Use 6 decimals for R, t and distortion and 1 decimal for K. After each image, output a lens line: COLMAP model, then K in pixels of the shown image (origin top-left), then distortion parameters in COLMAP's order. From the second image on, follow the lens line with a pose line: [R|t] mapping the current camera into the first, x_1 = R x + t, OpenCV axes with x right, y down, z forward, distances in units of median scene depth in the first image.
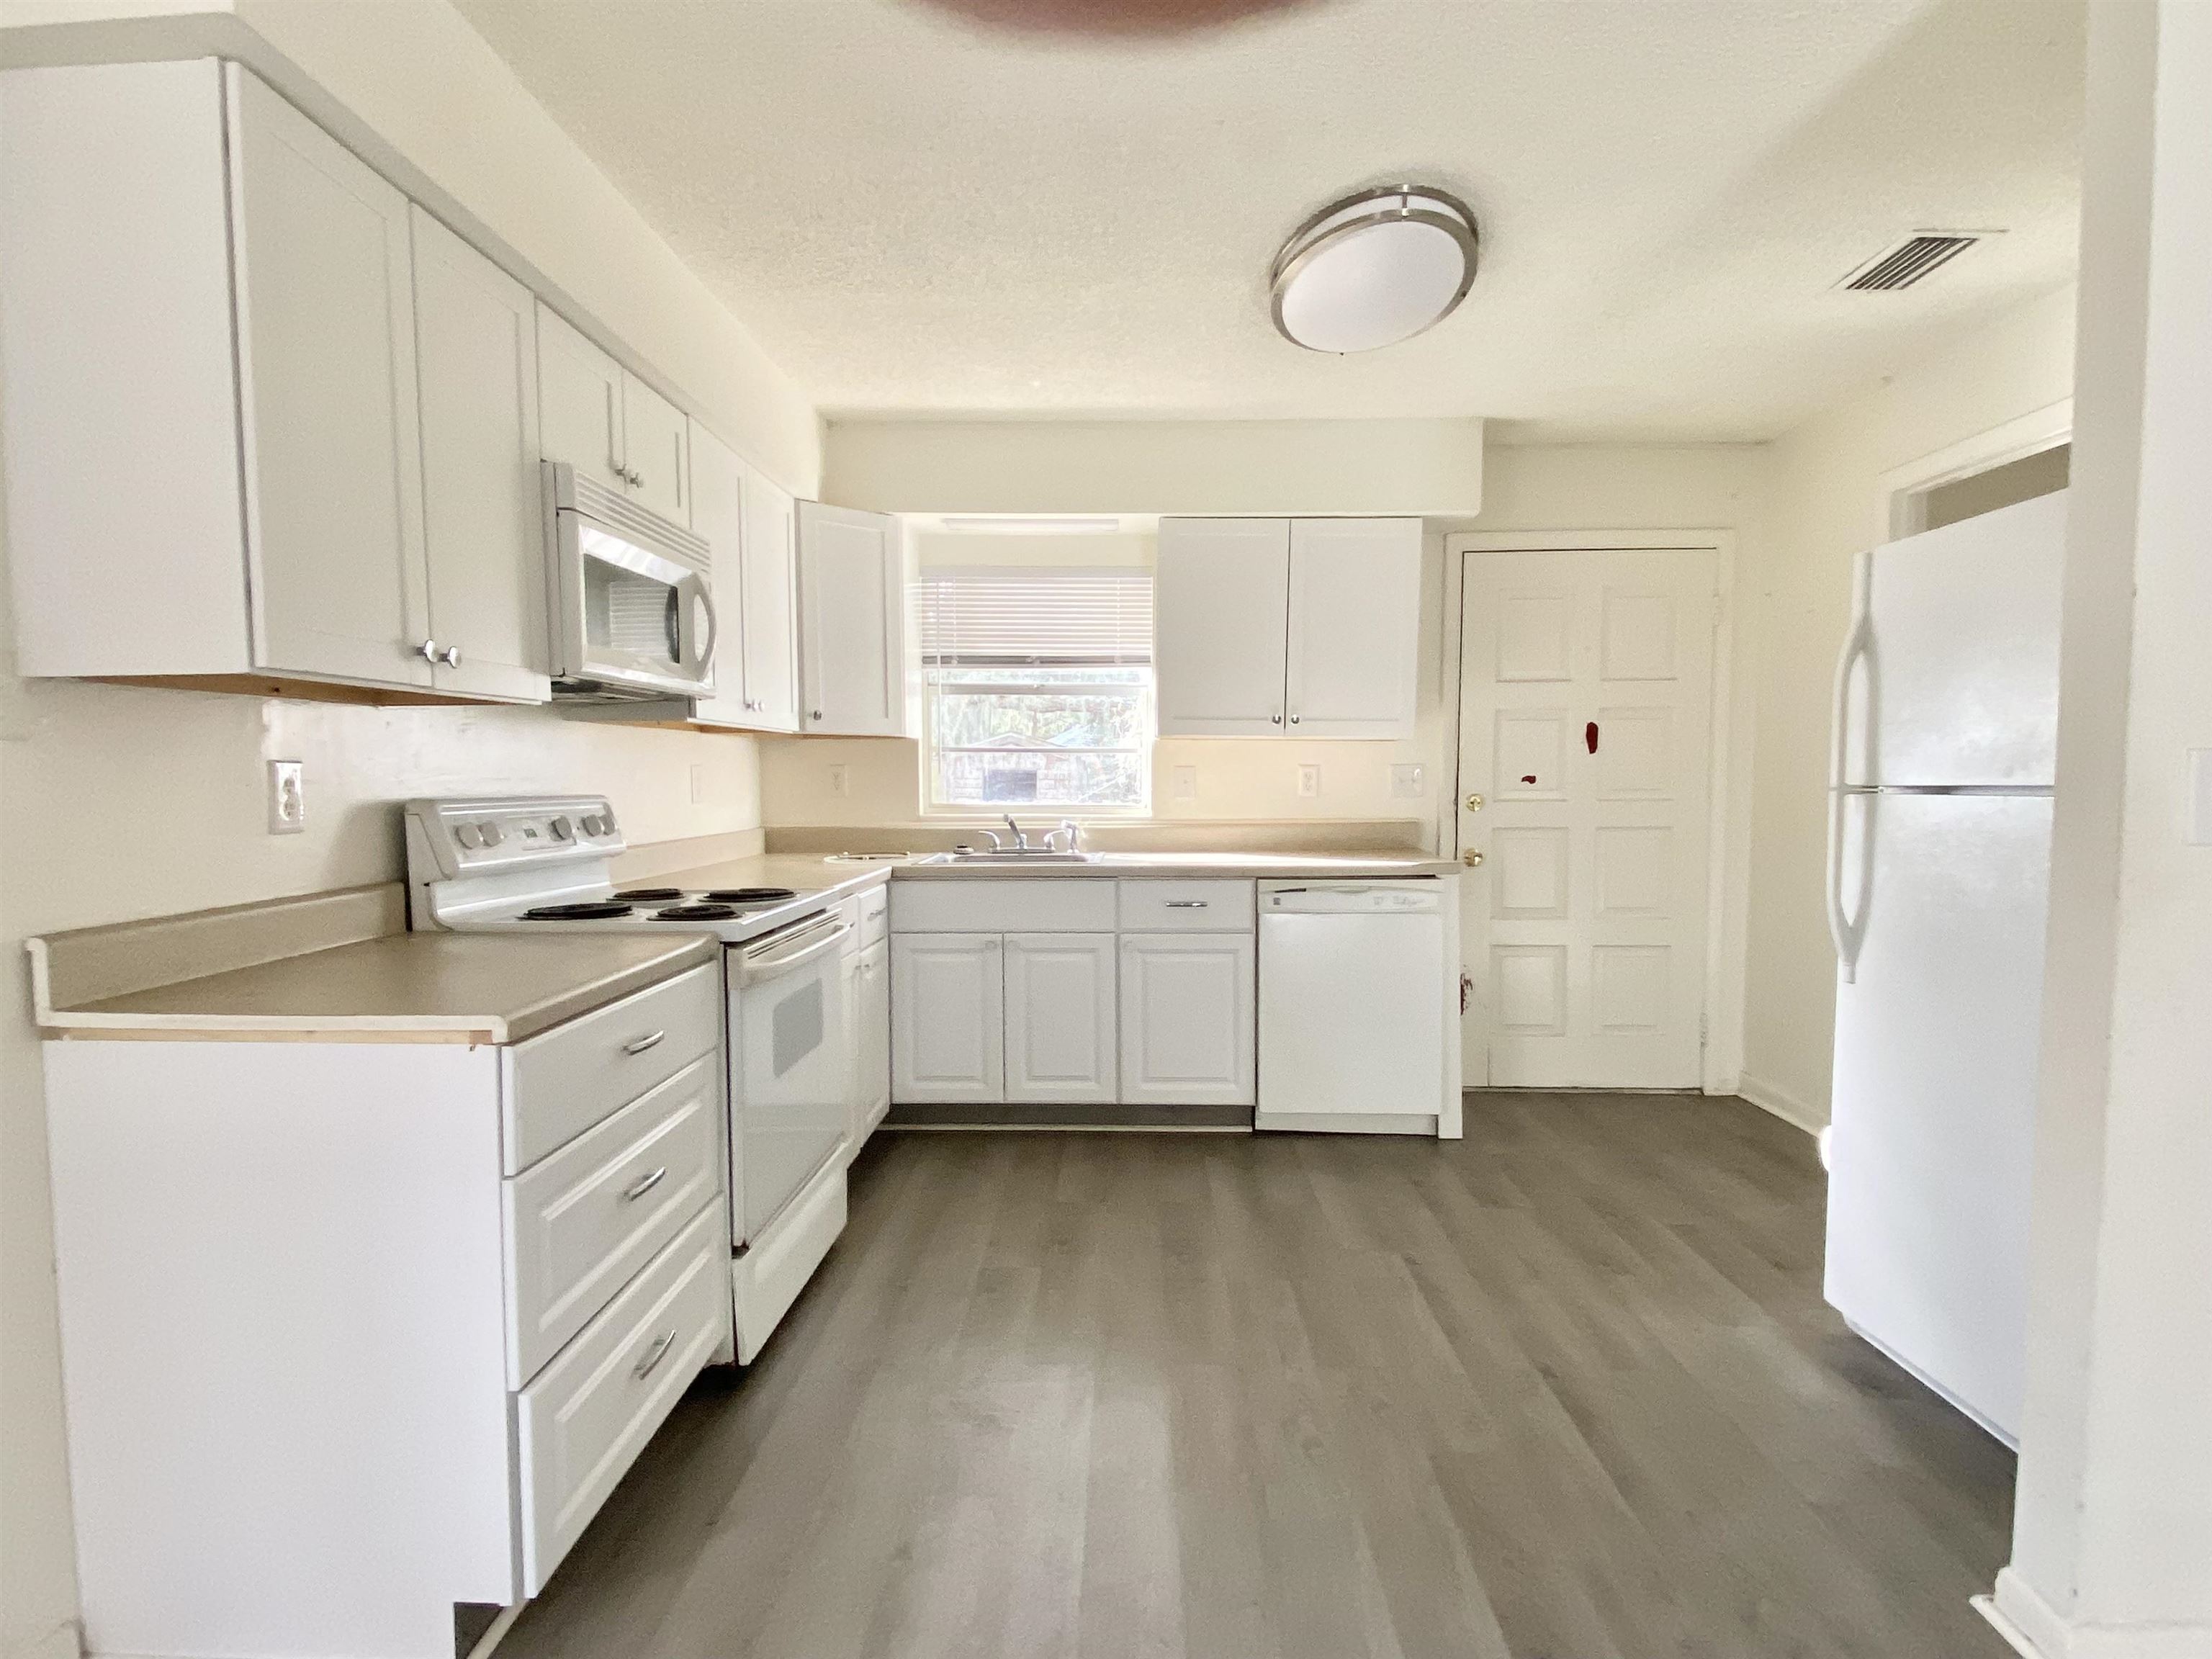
lens RADIAL K [[1197.1, 0, 1106.8], [0, 1197.1, 853.0], [0, 0, 1]] dist [0.138659, -0.097824]
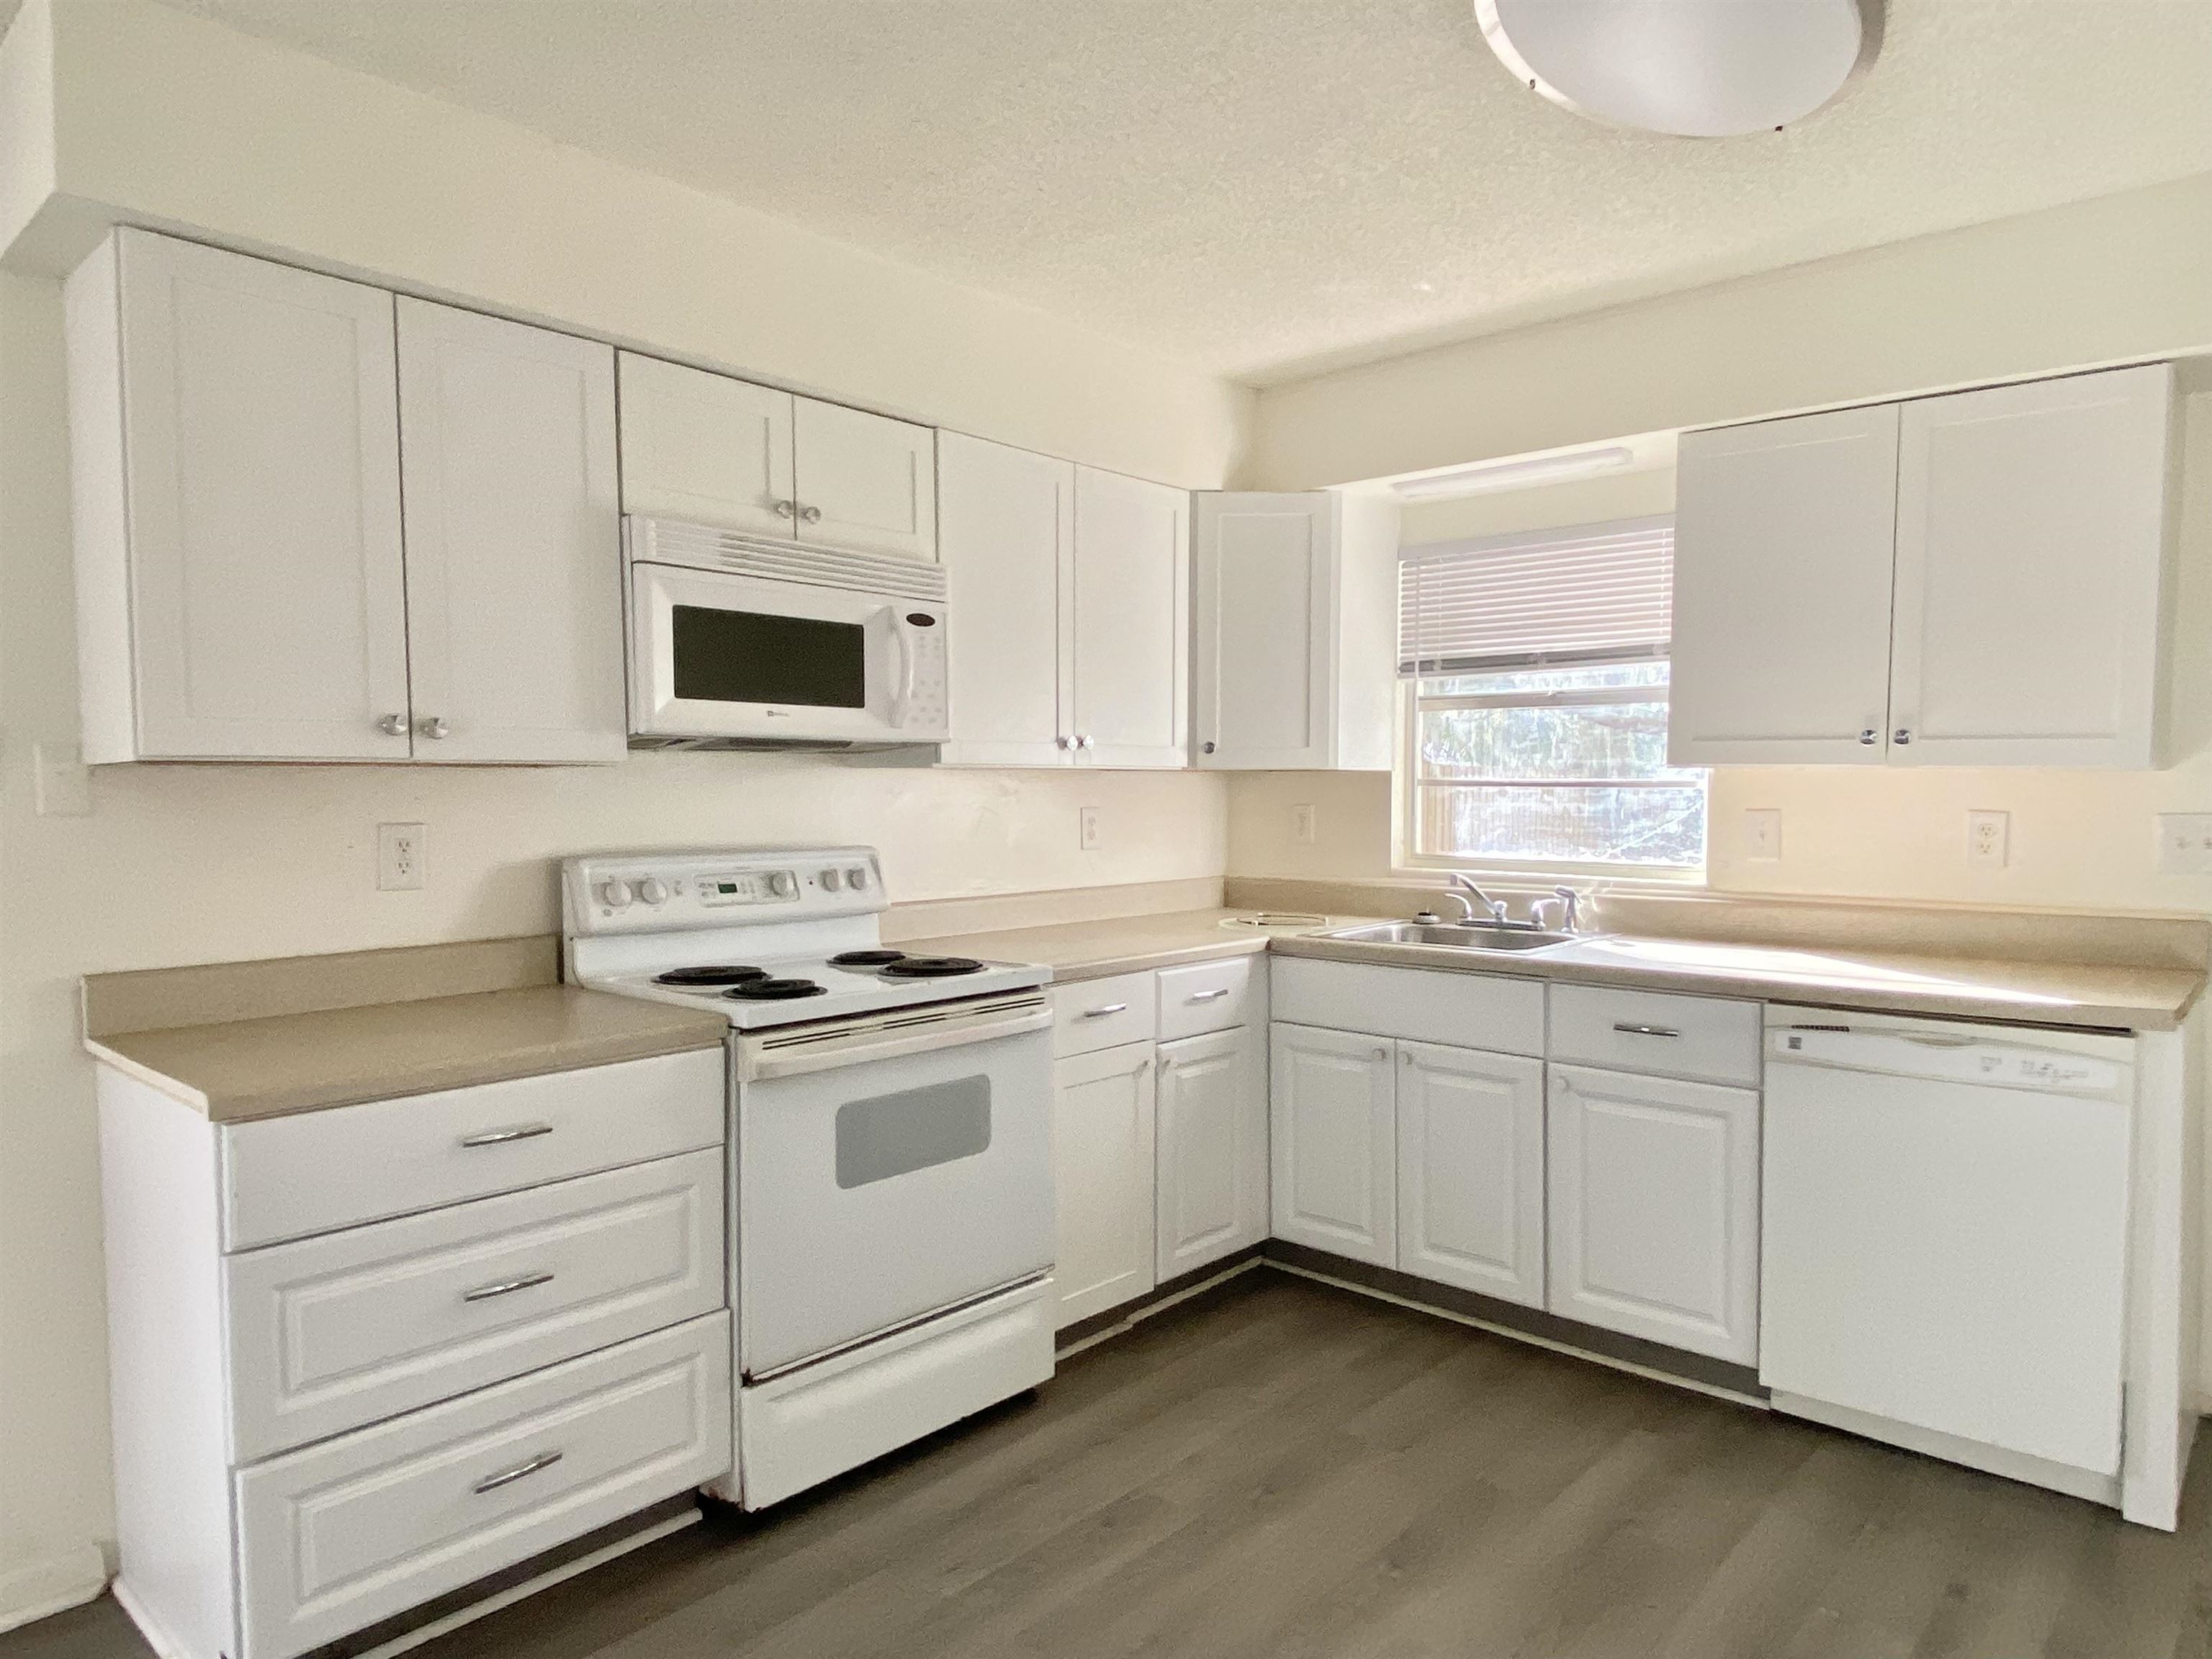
lens RADIAL K [[1388.5, 0, 1110.6], [0, 1388.5, 859.6], [0, 0, 1]] dist [0.126536, -0.166885]
pose [[0.766588, 0.036245, -0.641116, 0.324700], [-0.043410, 0.999047, 0.004574, -0.039045], [0.640671, 0.024325, 0.767430, 0.229102]]
